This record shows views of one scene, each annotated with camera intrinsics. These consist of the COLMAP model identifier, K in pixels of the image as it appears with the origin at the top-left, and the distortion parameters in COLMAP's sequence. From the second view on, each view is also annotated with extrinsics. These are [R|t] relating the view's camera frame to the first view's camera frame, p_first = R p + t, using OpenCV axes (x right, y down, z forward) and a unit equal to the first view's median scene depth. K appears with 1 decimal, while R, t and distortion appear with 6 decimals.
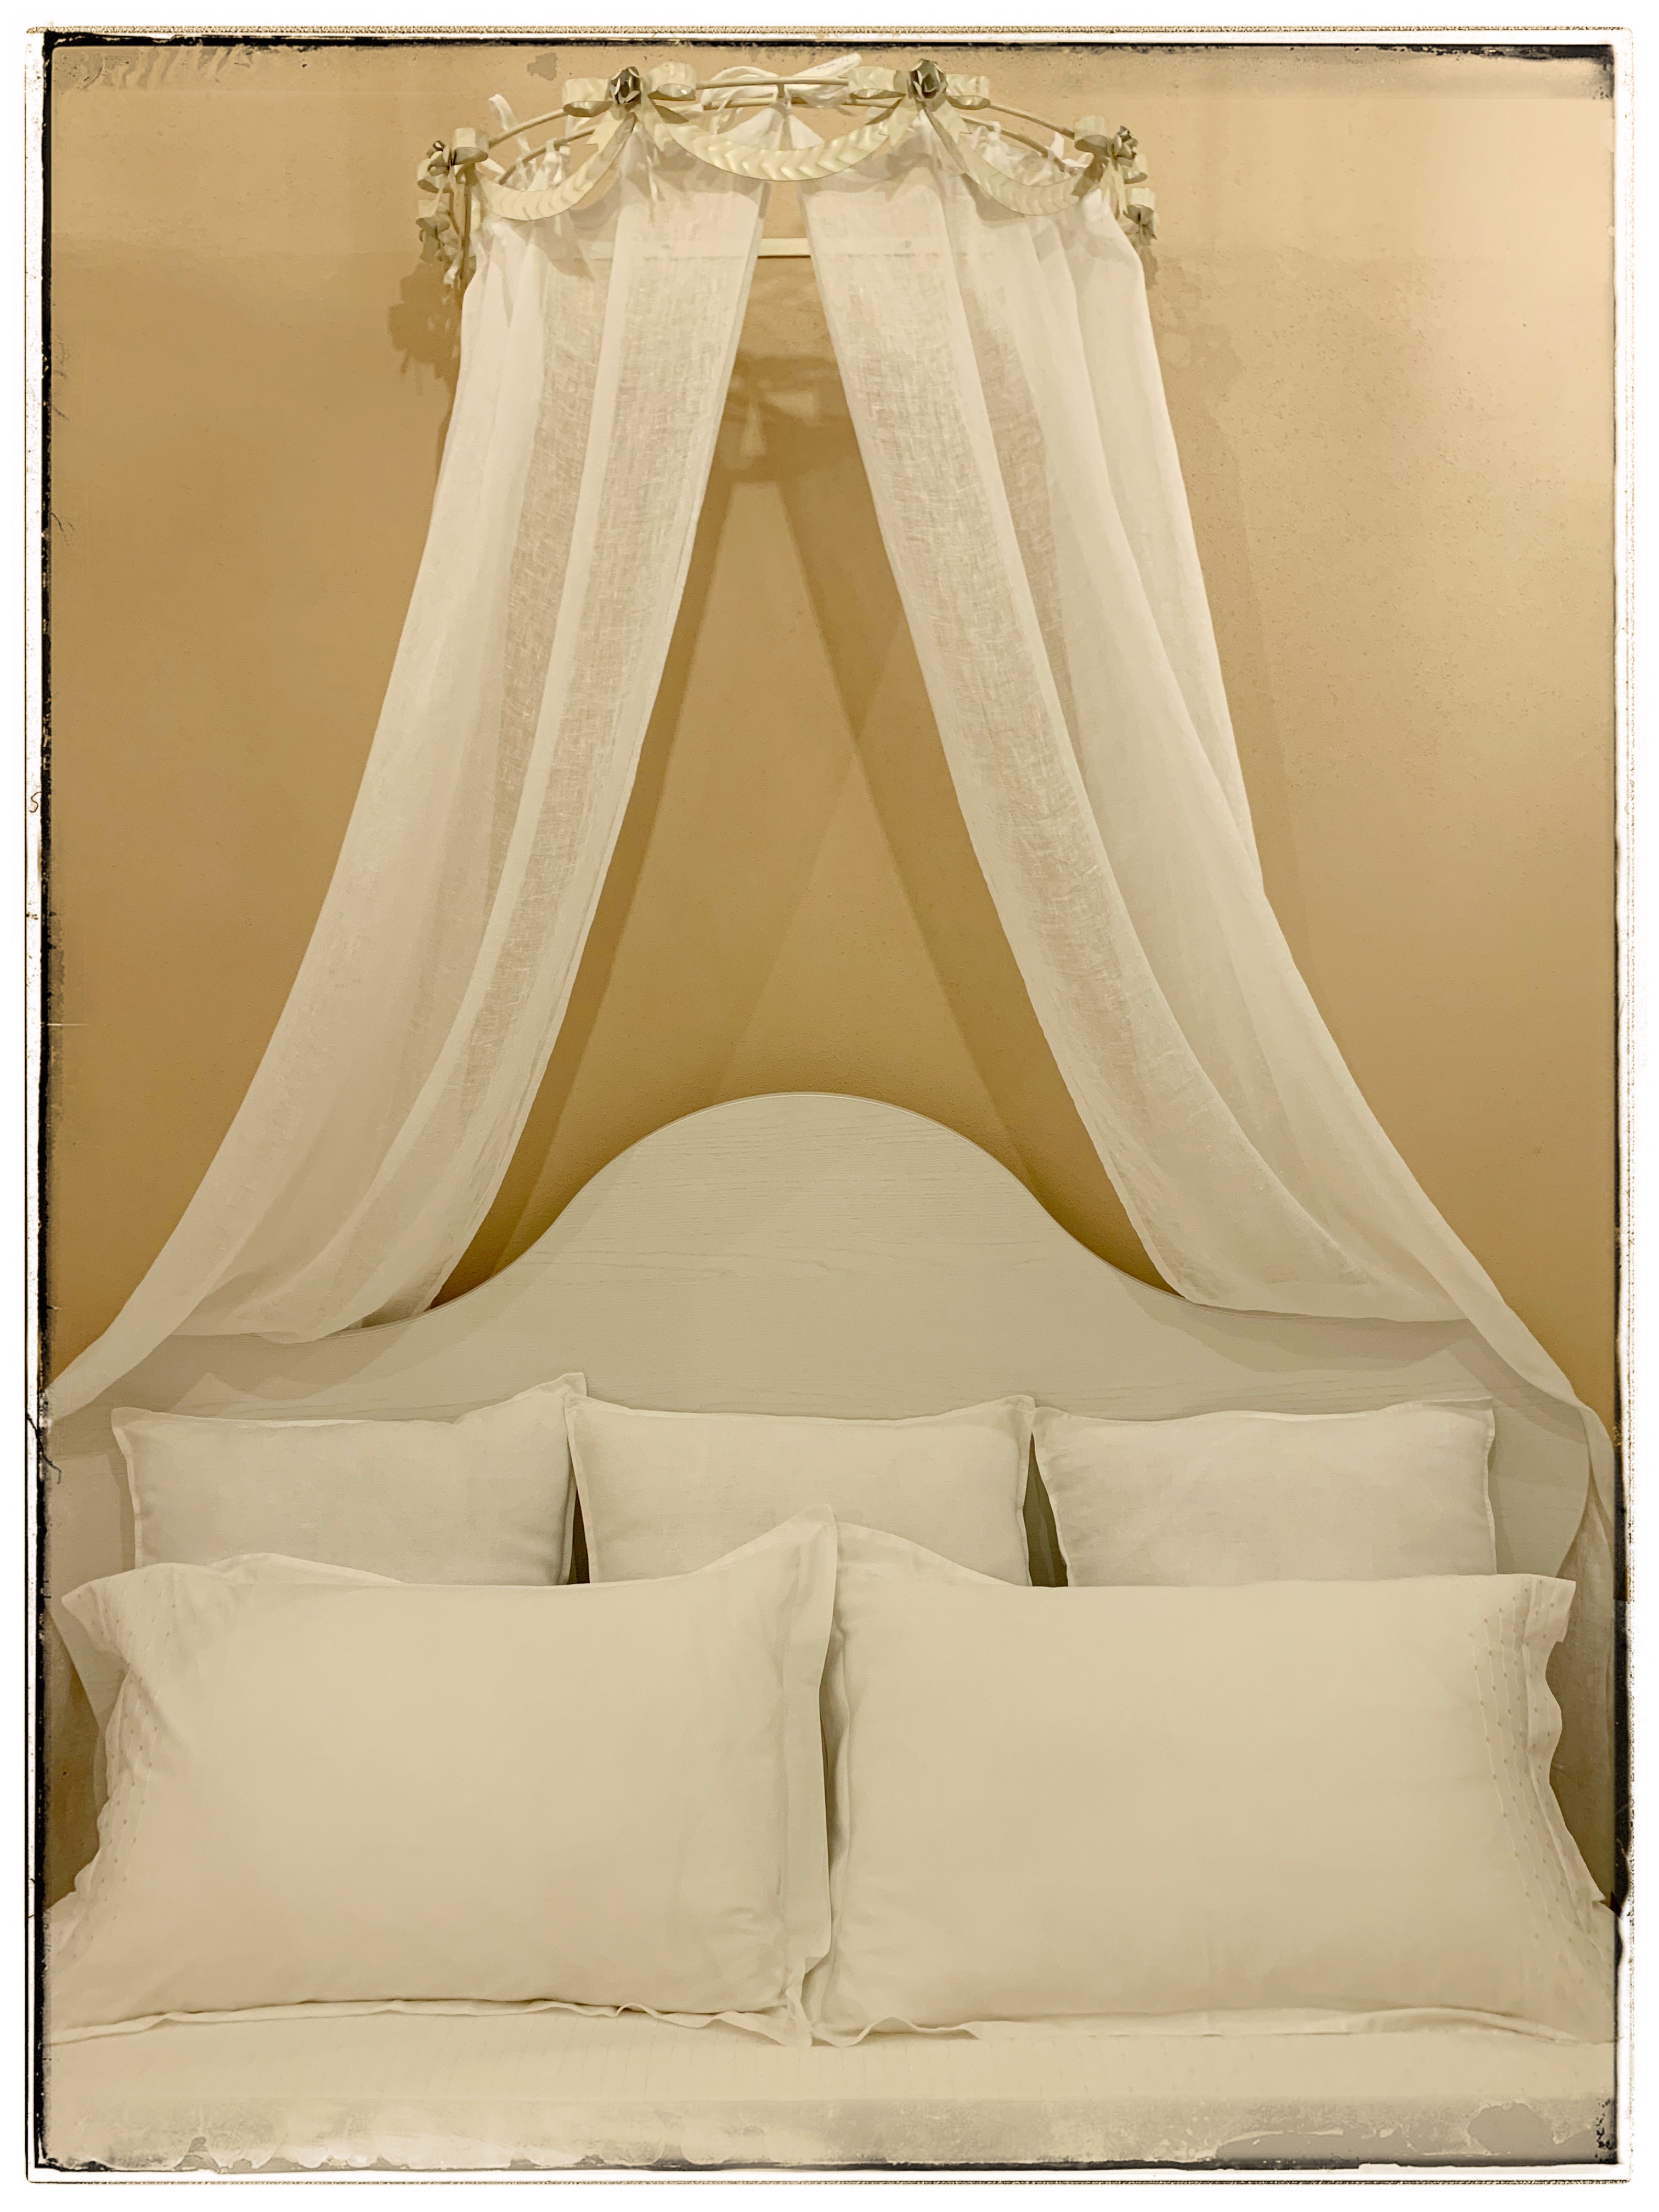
lens RADIAL K [[1701.7, 0, 829.5], [0, 1701.7, 1106.0], [0, 0, 1]] dist [0.007280, -0.028891]
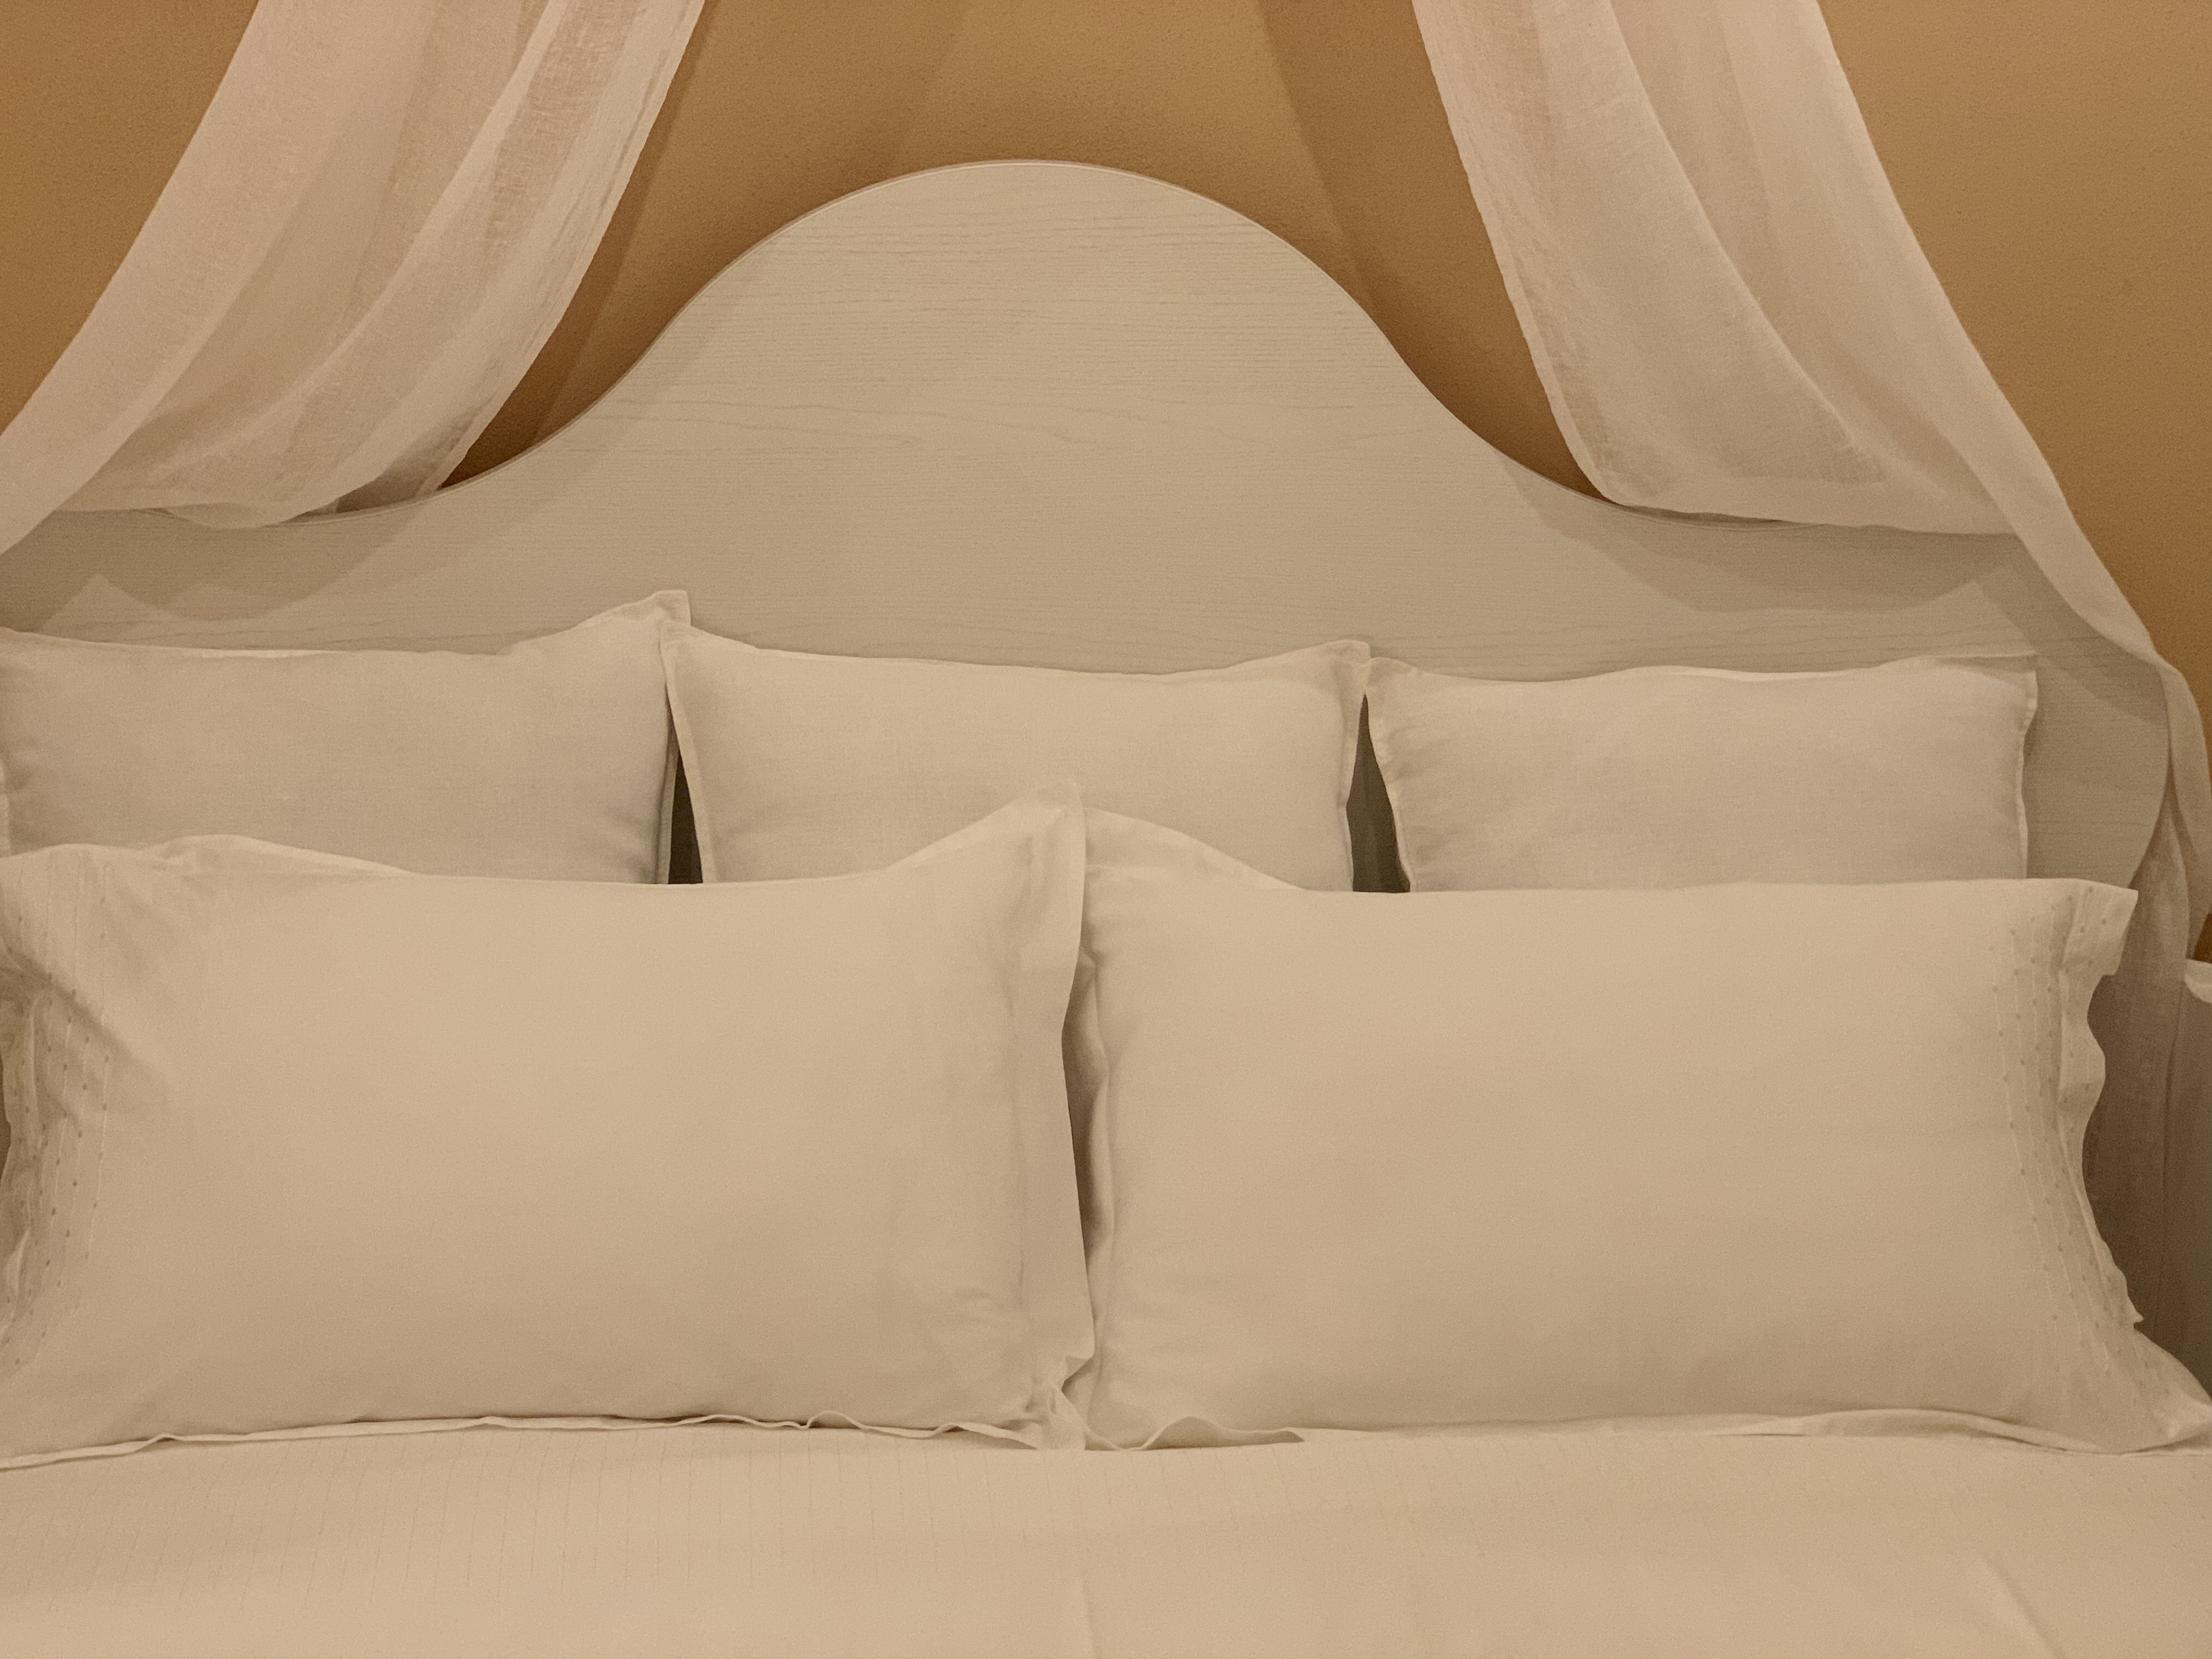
lens RADIAL K [[3152.2, 0, 1106.0], [0, 3152.2, 829.5], [0, 0, 1]] dist [0.012025, 0.048449]
pose [[0.995740, 0.015228, 0.090943, -0.100560], [-0.029394, 0.987235, 0.156533, 0.057916], [-0.087398, -0.158539, 0.983477, -0.230858]]
